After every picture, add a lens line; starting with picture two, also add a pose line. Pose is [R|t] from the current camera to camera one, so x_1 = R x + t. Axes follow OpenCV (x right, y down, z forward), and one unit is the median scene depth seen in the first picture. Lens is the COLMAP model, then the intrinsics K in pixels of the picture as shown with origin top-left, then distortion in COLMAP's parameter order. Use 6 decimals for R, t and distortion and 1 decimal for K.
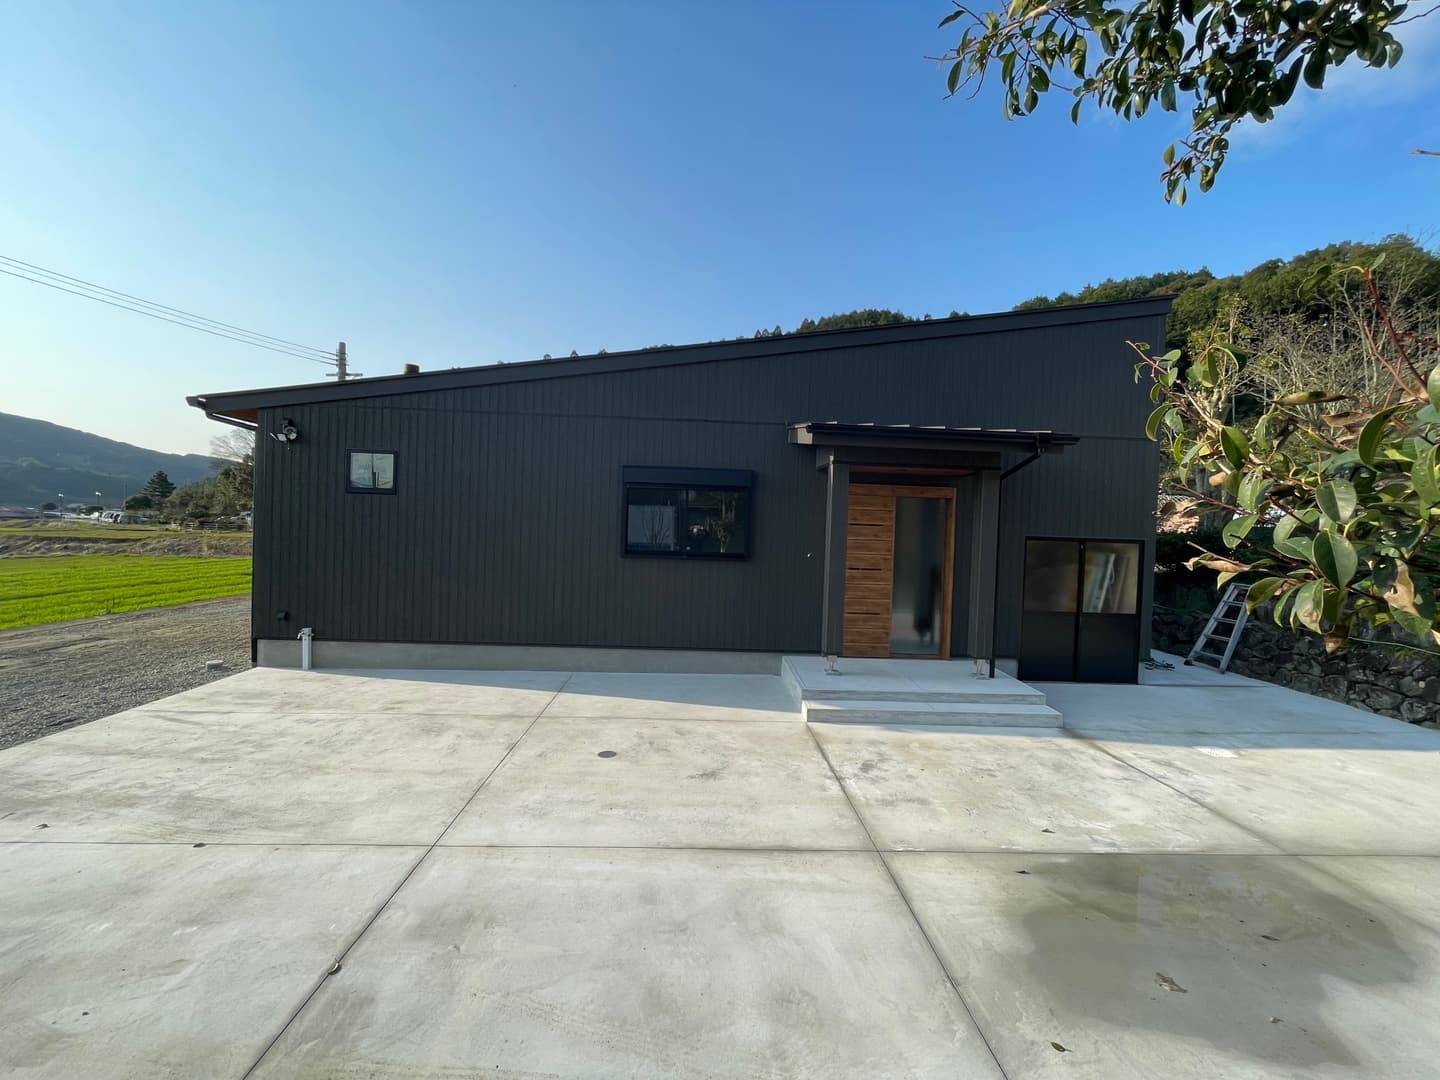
lens RADIAL K [[578.4, 0, 717.9], [0, 578.4, 535.0], [0, 0, 1]] dist [-0.001637, -0.000451]
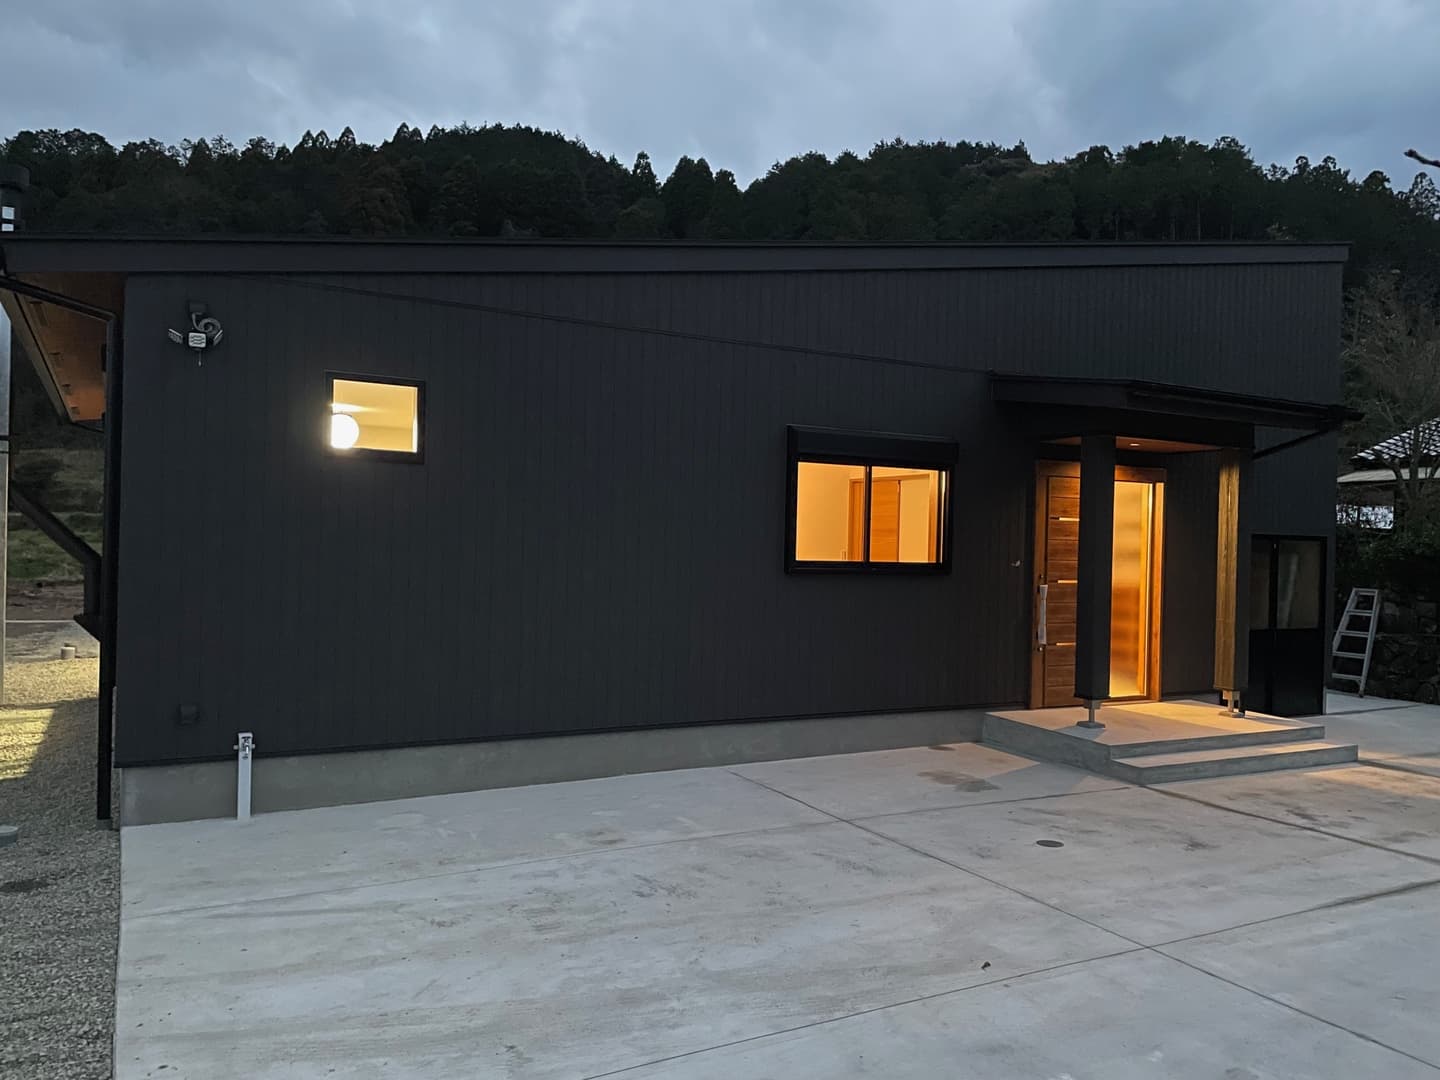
lens RADIAL K [[1091.2, 0, 719.7], [0, 1091.2, 544.6], [0, 0, 1]] dist [0.040725, -0.020306]
pose [[0.894632, -0.013030, 0.446614, -0.861408], [0.012664, 0.999913, 0.003804, 0.003553], [-0.446625, 0.002253, 0.894719, -0.013929]]
